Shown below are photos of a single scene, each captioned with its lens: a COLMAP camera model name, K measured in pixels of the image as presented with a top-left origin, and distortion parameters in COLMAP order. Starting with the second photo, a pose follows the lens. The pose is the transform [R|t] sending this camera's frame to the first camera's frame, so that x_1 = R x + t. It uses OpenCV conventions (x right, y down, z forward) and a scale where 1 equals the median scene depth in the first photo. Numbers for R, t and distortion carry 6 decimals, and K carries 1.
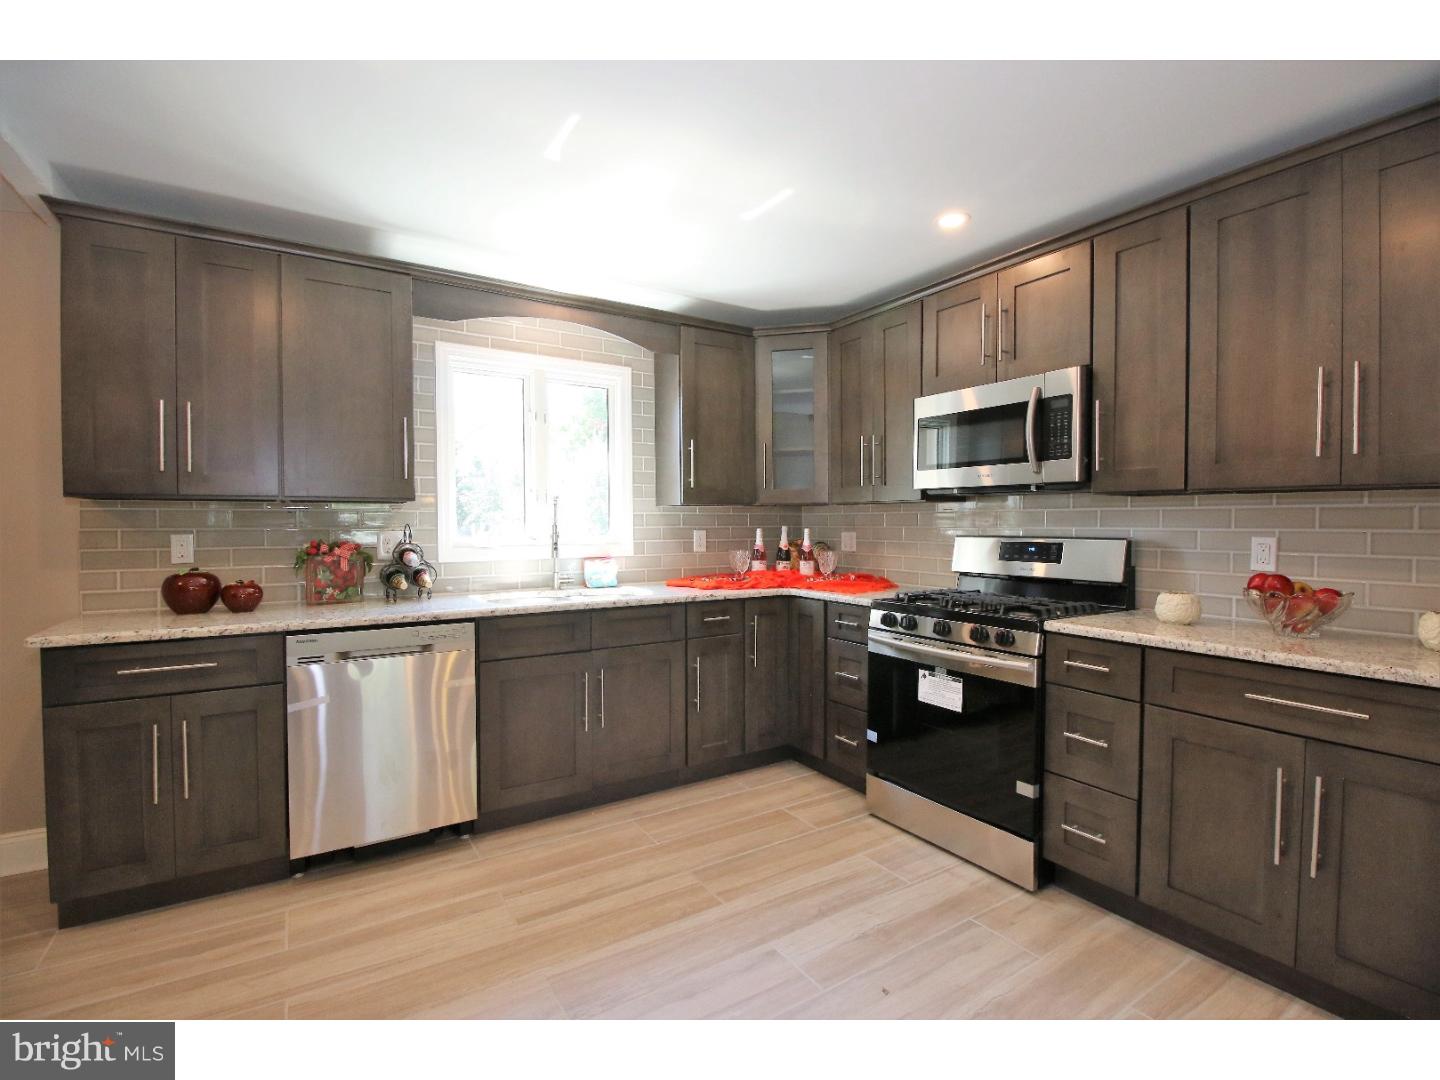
lens RADIAL K [[662.0, 0, 719.3], [0, 662.0, 534.5], [0, 0, 1]] dist [-0.002889, -0.011716]
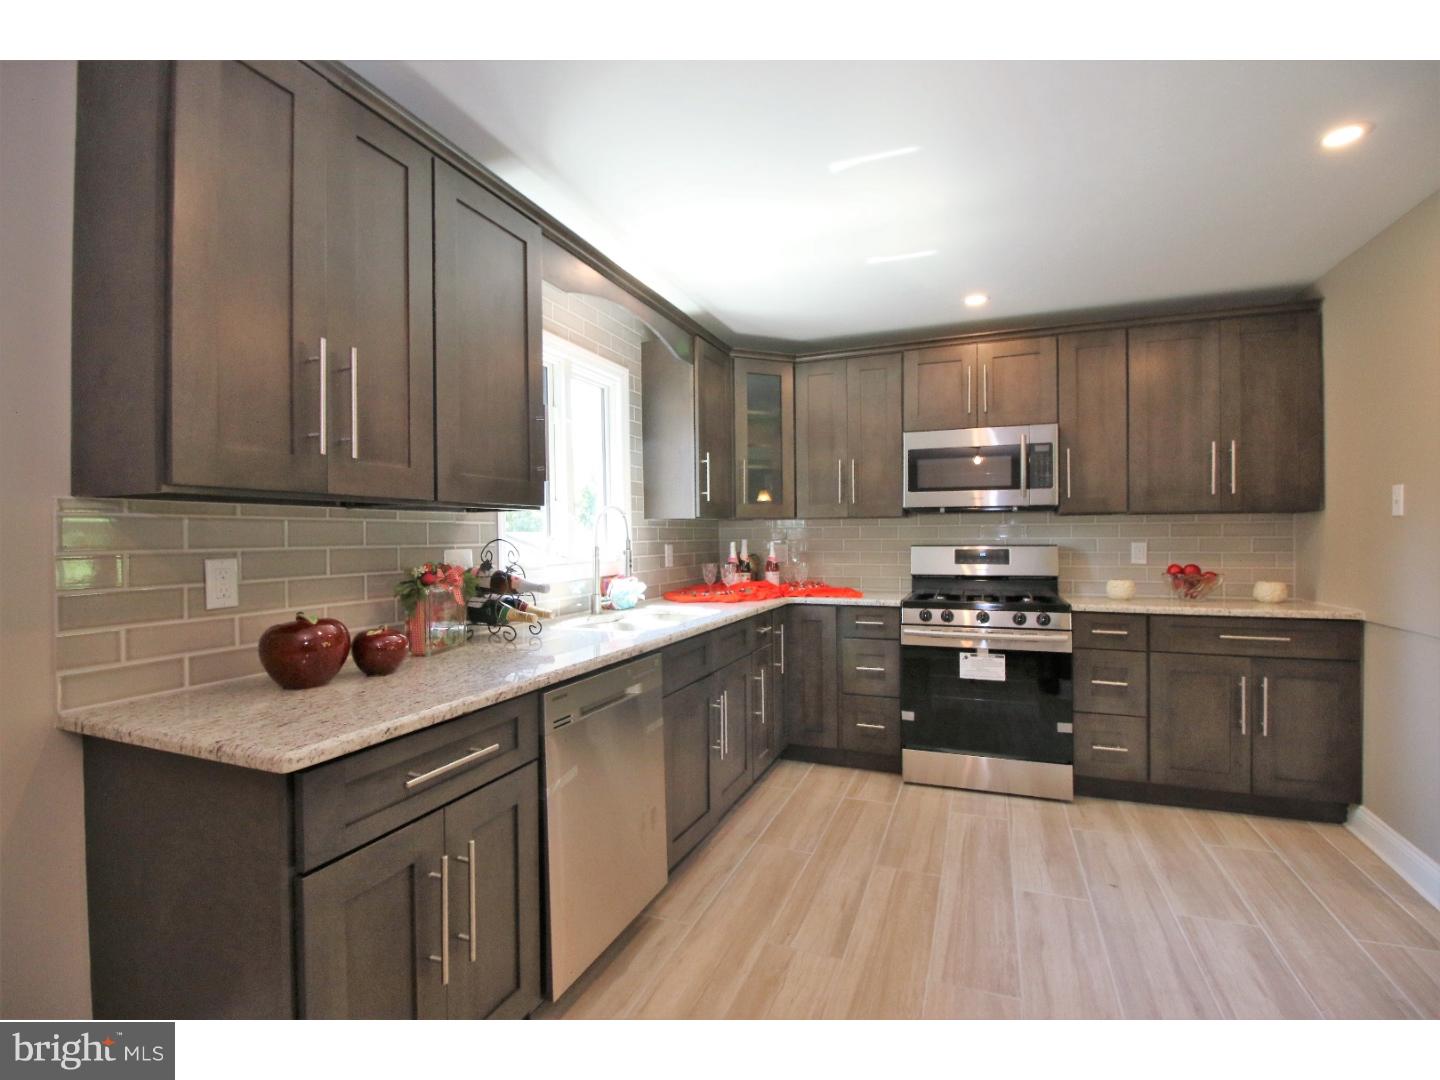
lens RADIAL K [[662.0, 0, 716.4], [0, 662.0, 534.8], [0, 0, 1]] dist [-0.002889, -0.011716]
pose [[0.813319, -0.003901, 0.581805, -0.808739], [0.017205, 0.999701, -0.017349, -0.004087], [-0.581564, 0.024120, 0.813143, 0.256513]]
